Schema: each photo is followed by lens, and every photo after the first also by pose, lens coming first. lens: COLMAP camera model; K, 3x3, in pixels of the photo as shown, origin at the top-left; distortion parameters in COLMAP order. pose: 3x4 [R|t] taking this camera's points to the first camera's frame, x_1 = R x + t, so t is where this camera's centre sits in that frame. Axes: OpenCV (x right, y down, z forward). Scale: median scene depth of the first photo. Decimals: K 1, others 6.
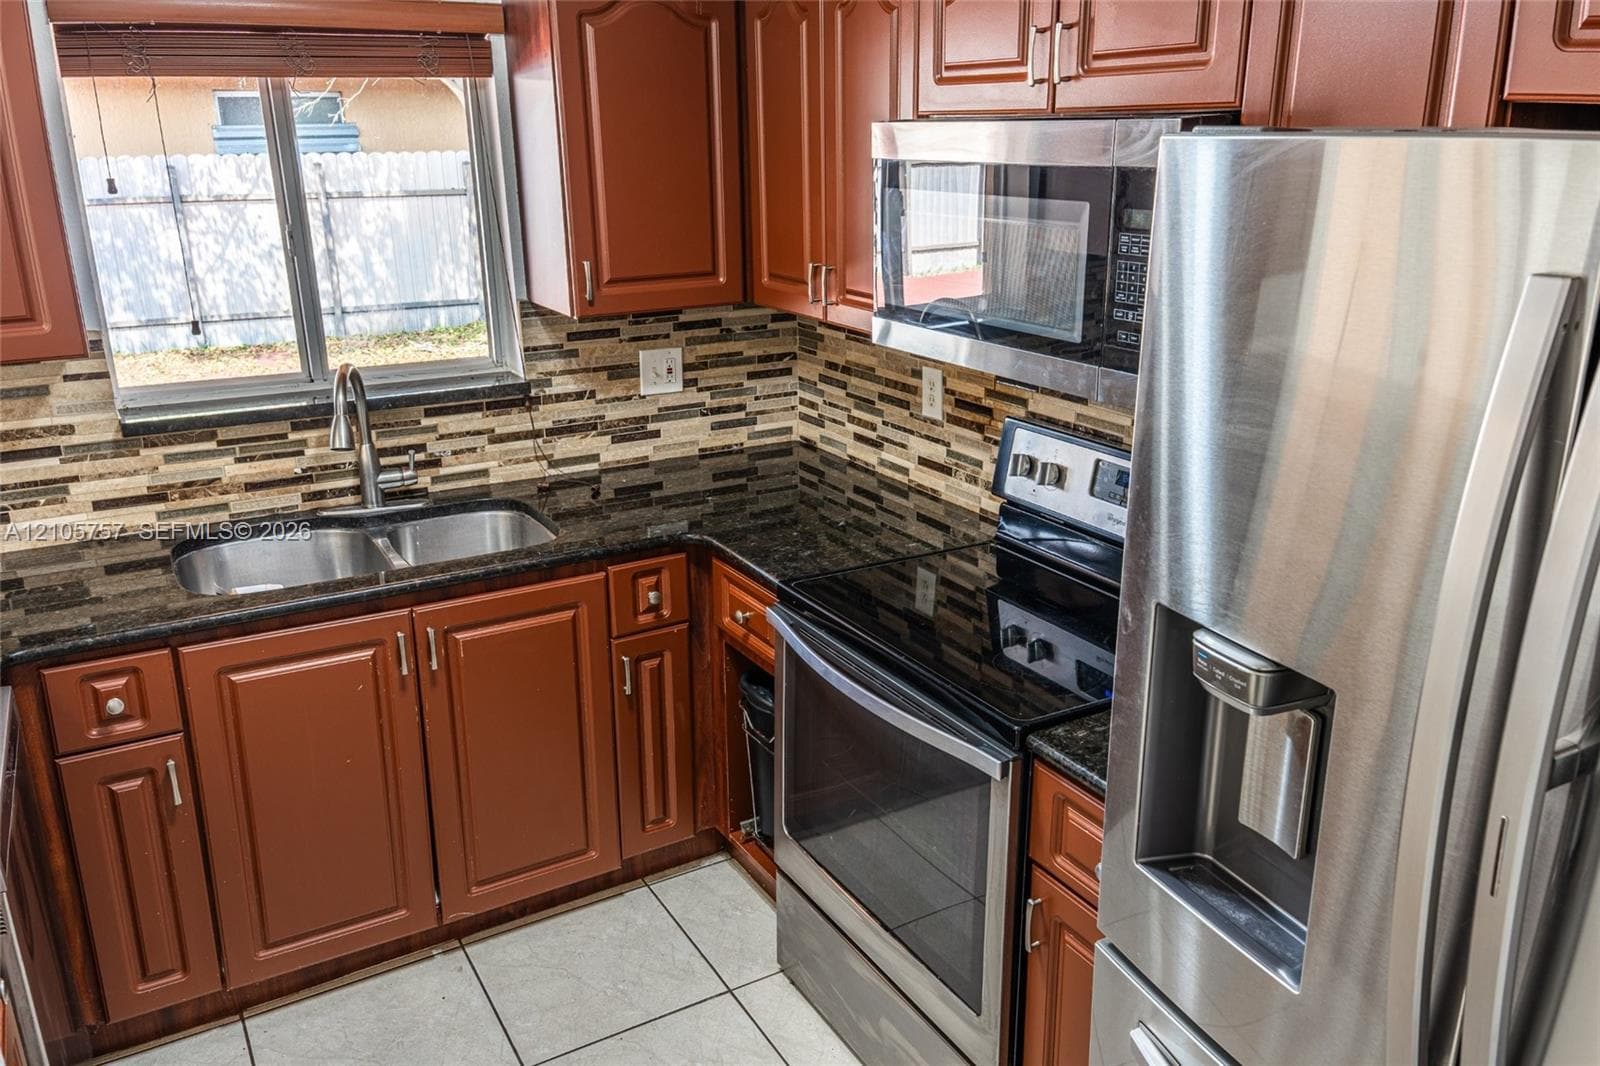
lens RADIAL K [[1213.4, 0, 802.2], [0, 1213.4, 535.0], [0, 0, 1]] dist [0.142687, -0.148934]
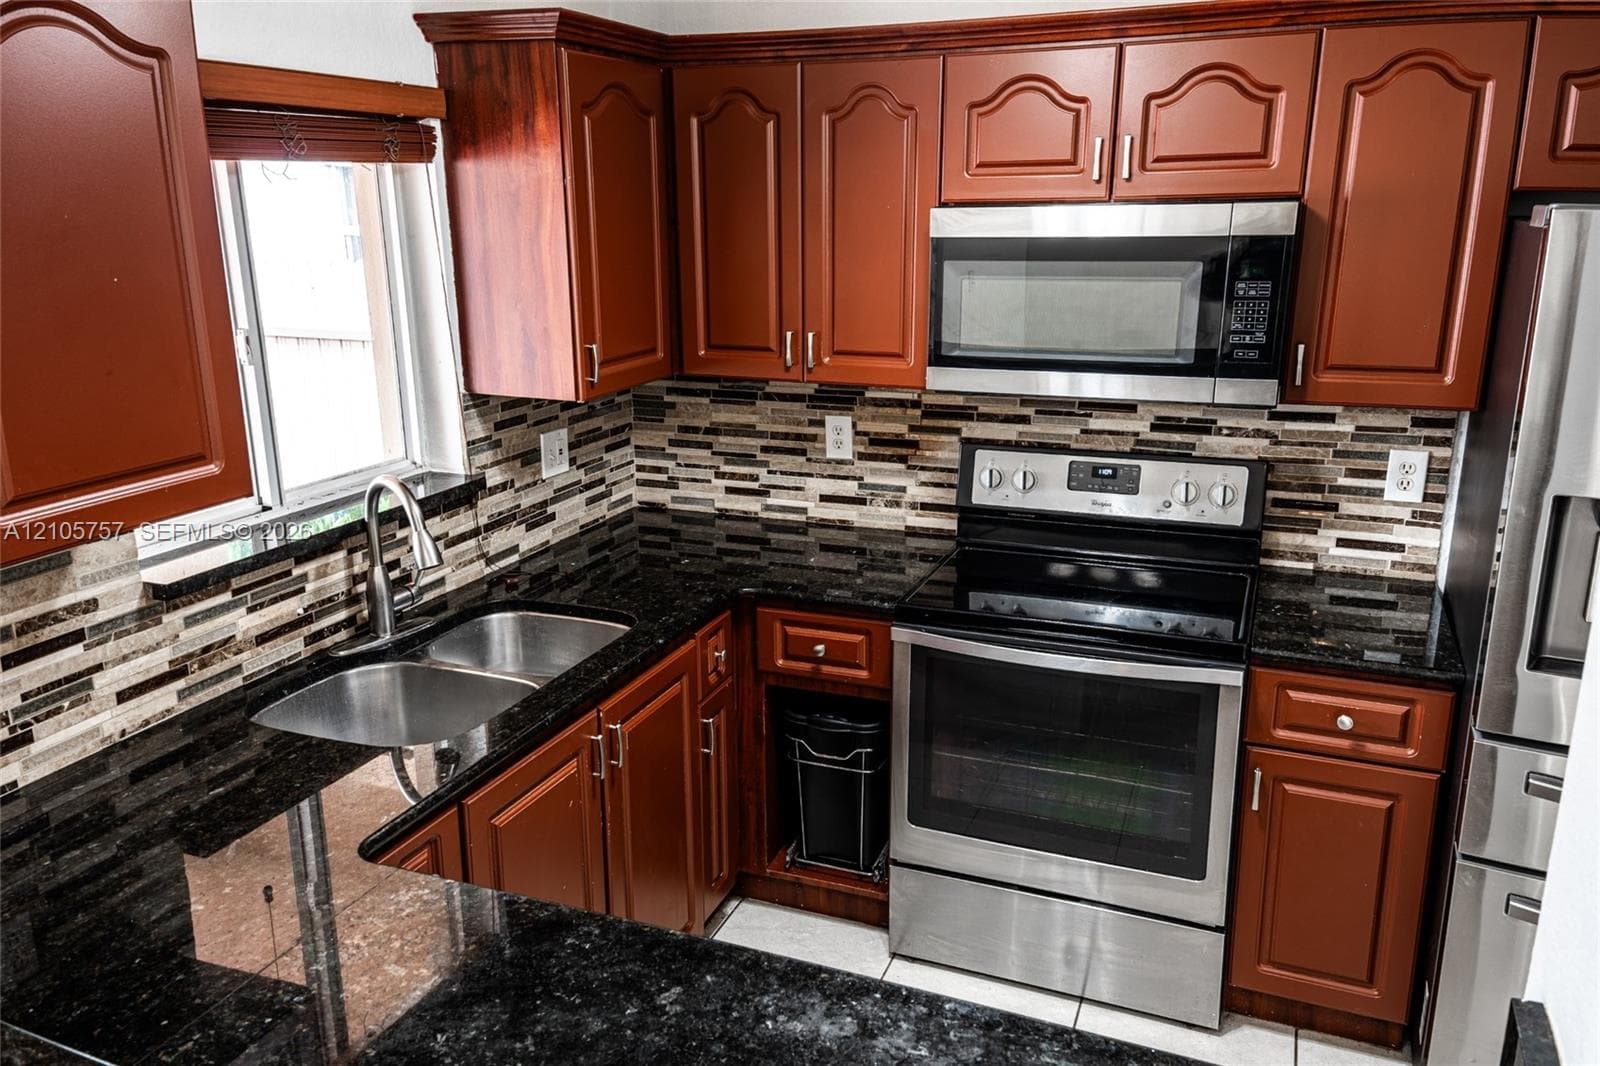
lens RADIAL K [[1213.4, 0, 802.2], [0, 1213.4, 535.0], [0, 0, 1]] dist [0.142687, -0.148934]
pose [[0.782953, -0.162403, 0.600509, -0.595543], [0.196892, 0.980389, 0.008429, -0.039660], [-0.590101, 0.111636, 0.799574, 0.099870]]
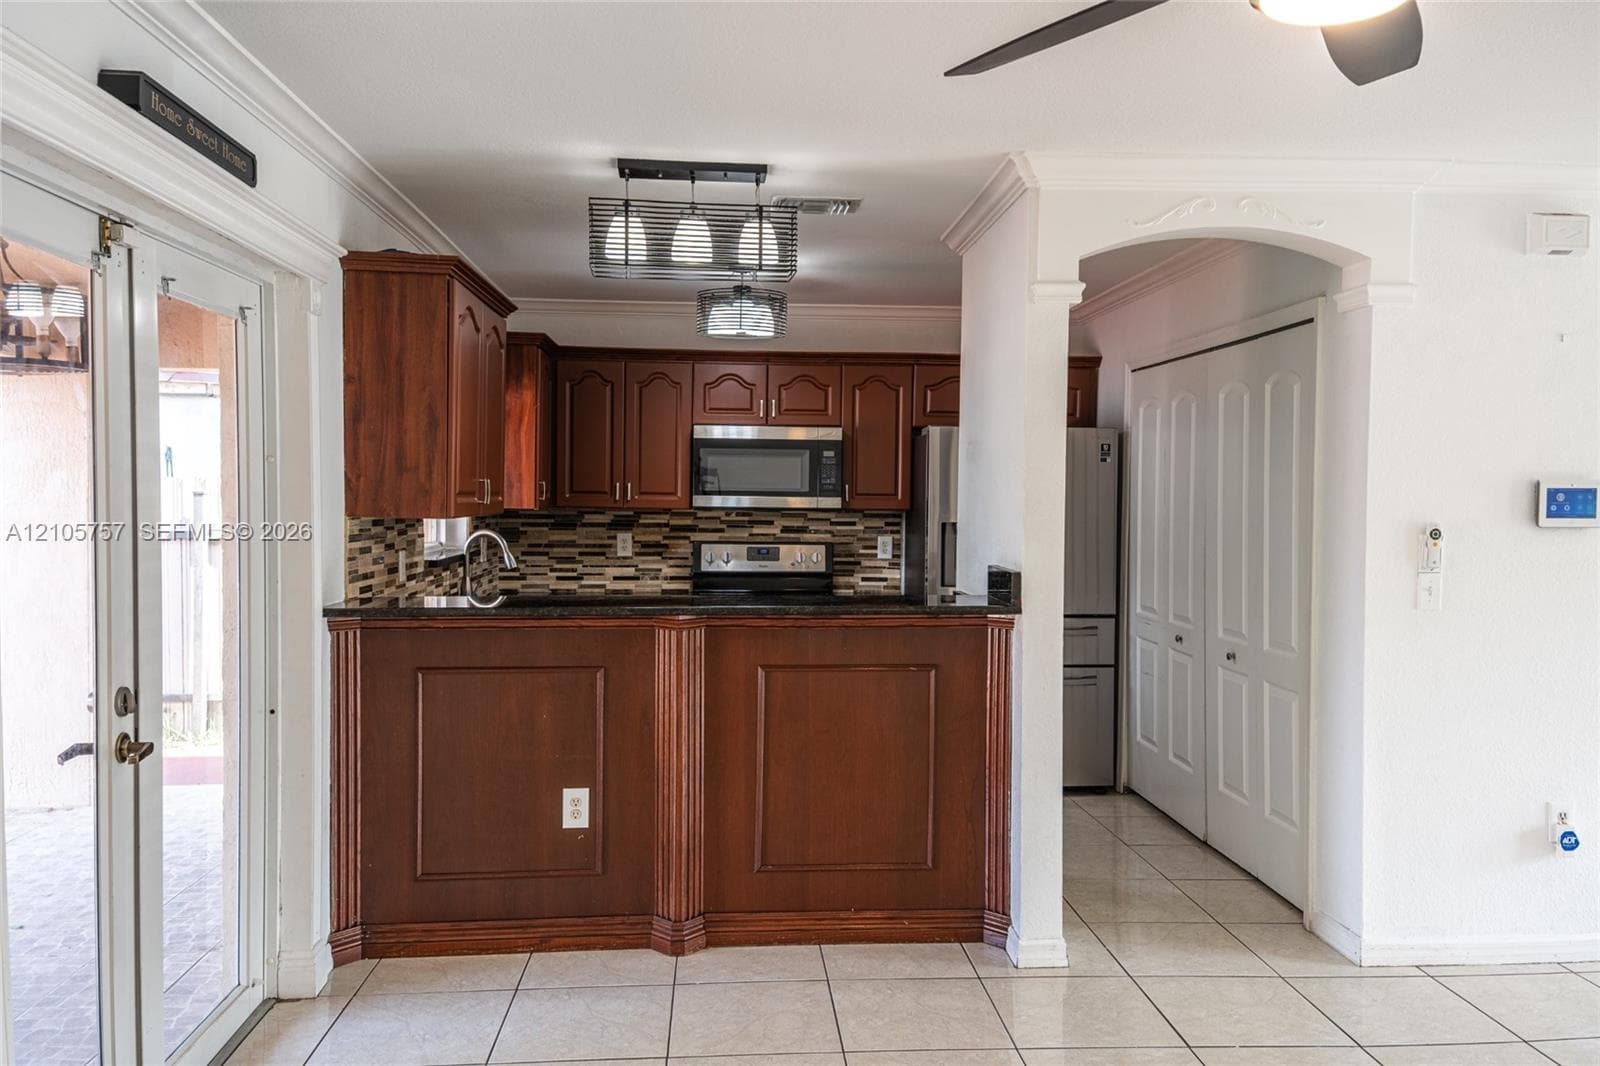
lens RADIAL K [[1213.4, 0, 802.2], [0, 1213.4, 535.0], [0, 0, 1]] dist [0.142687, -0.148934]
pose [[0.430627, -0.017576, 0.902359, -1.653271], [0.273417, 0.955368, -0.111873, 0.191246], [-0.860118, 0.294896, 0.416212, -0.192579]]
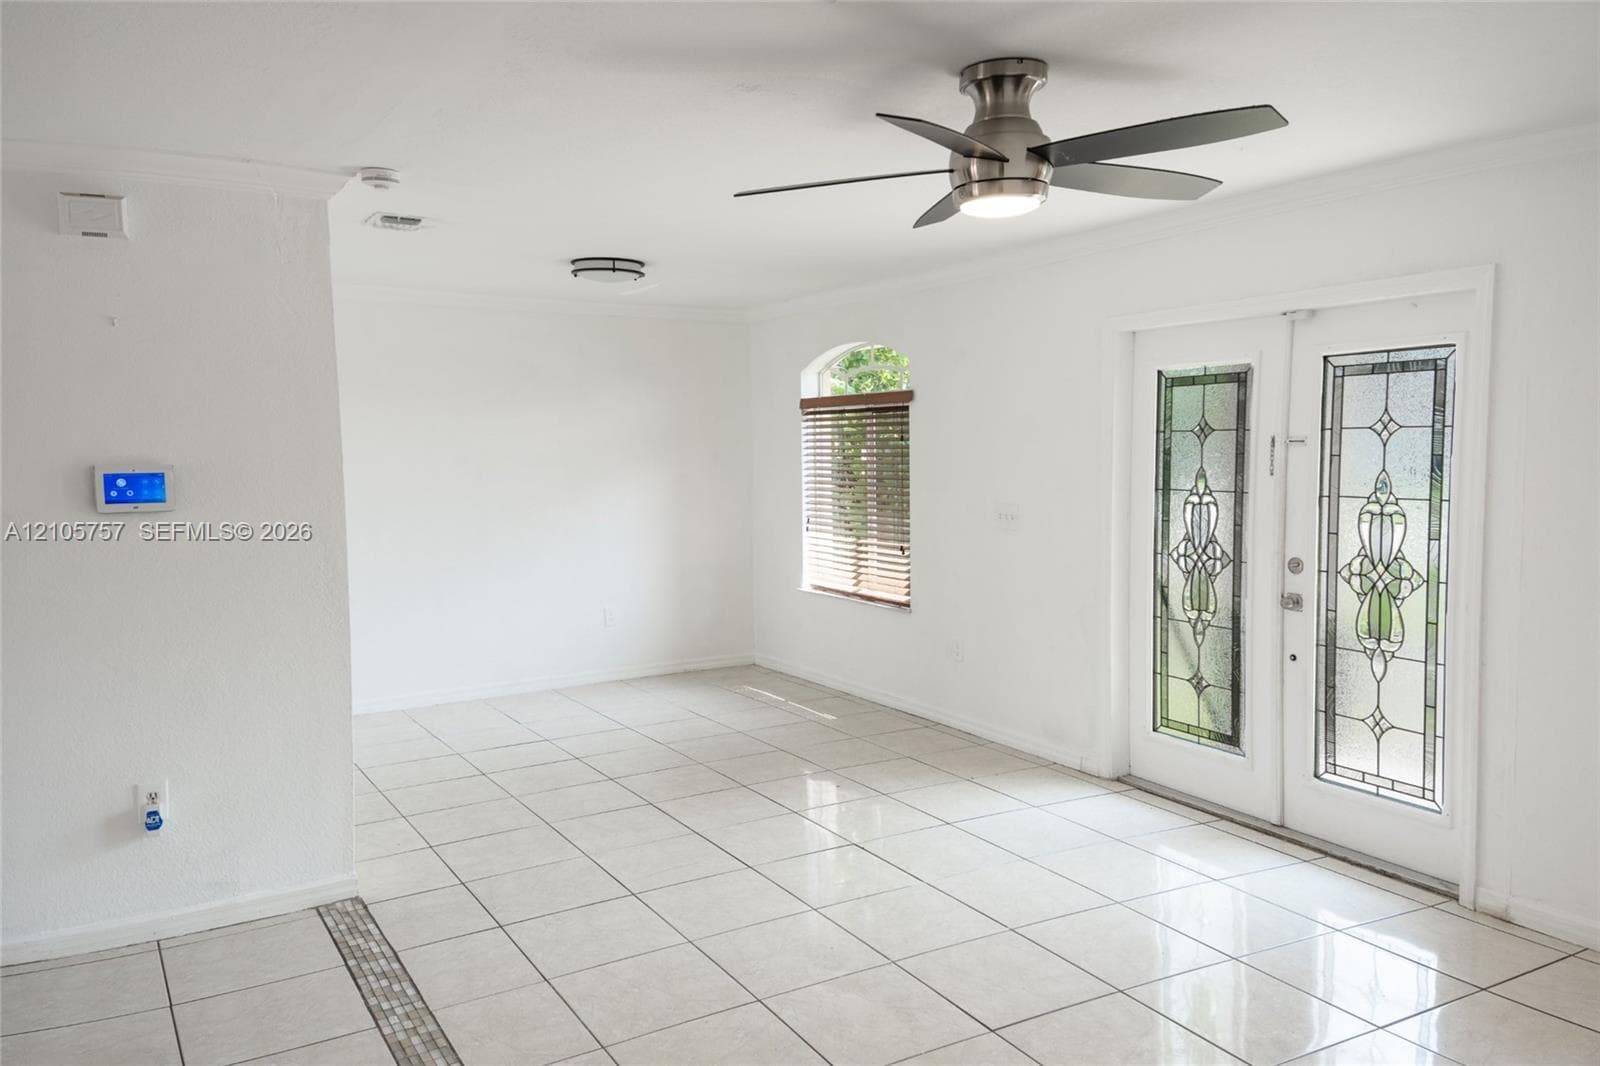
lens RADIAL K [[1189.4, 0, 810.4], [0, 1189.4, 535.9], [0, 0, 1]] dist [0.340596, -0.369213]
pose [[-0.024551, -0.068196, 0.997370, -1.489191], [0.324765, 0.943014, 0.072473, 0.396669], [-0.945476, 0.325690, -0.001004, -0.940373]]
